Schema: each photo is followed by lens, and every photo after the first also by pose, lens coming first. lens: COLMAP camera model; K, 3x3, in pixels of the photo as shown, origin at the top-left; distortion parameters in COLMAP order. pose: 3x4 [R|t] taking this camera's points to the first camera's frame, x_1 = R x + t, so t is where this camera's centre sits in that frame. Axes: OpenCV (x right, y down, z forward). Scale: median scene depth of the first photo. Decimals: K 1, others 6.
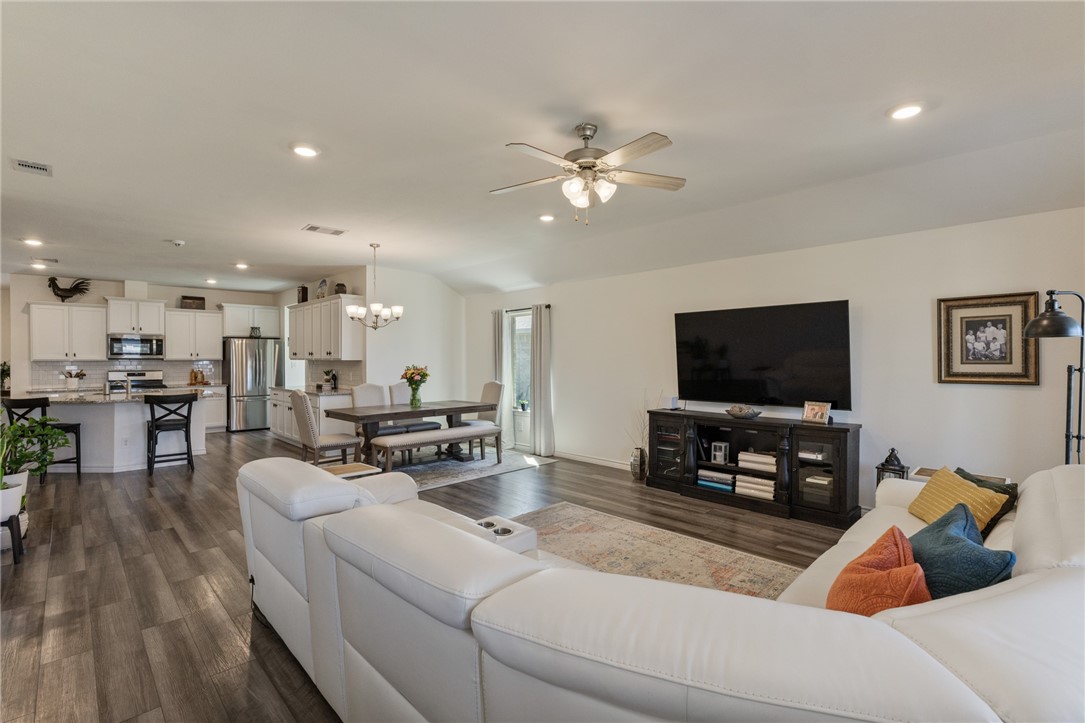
lens RADIAL K [[484.8, 0, 542.4], [0, 484.8, 355.8], [0, 0, 1]] dist [-0.005039, -0.000157]
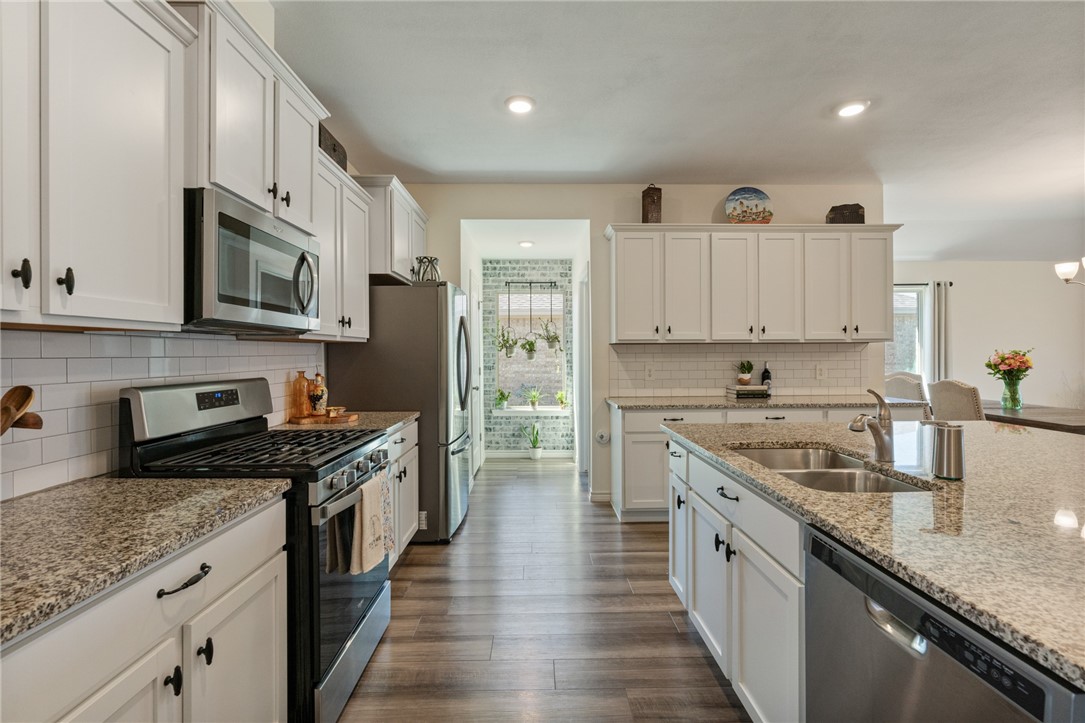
lens RADIAL K [[484.8, 0, 542.4], [0, 484.8, 355.8], [0, 0, 1]] dist [-0.005039, -0.000157]
pose [[0.685913, -0.003728, 0.727674, -1.783821], [0.000112, 0.999987, 0.005018, 0.038030], [-0.727683, -0.003360, 0.685905, 1.485315]]
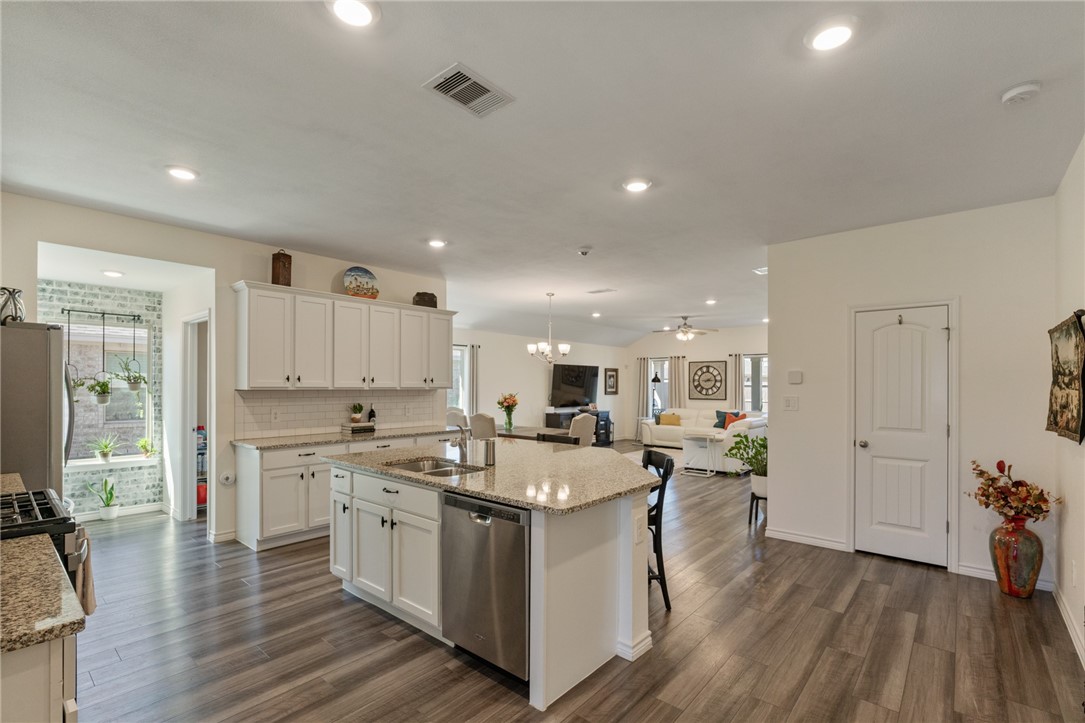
lens RADIAL K [[497.6, 0, 546.4], [0, 497.6, 385.4], [0, 0, 1]] dist [-0.002550, -0.000175]
pose [[-0.094134, 0.002477, 0.995556, -2.099385], [-0.008128, 0.999962, -0.003257, 0.007371], [-0.995526, -0.008399, -0.094110, 1.497218]]
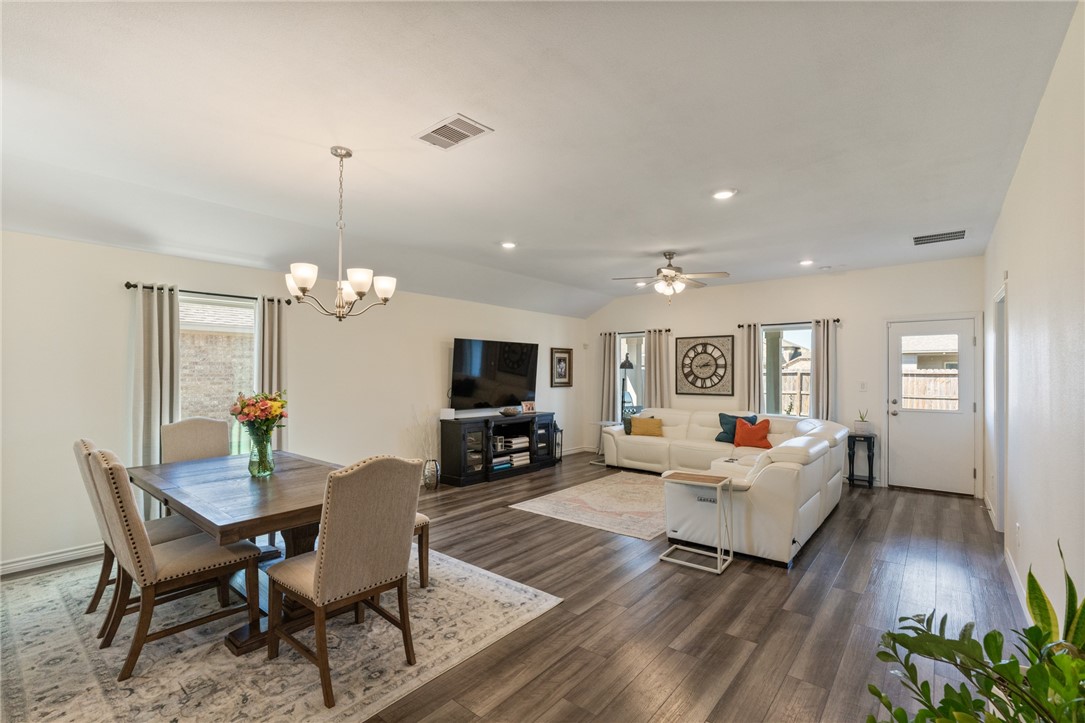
lens RADIAL K [[490.0, 0, 541.0], [0, 490.0, 373.1], [0, 0, 1]] dist [-0.001705, 0.000000]
pose [[-0.107452, 0.003354, 0.994205, -1.150972], [-0.007162, 0.999966, -0.004147, 0.002456], [-0.994184, -0.007566, -0.107424, 1.131558]]
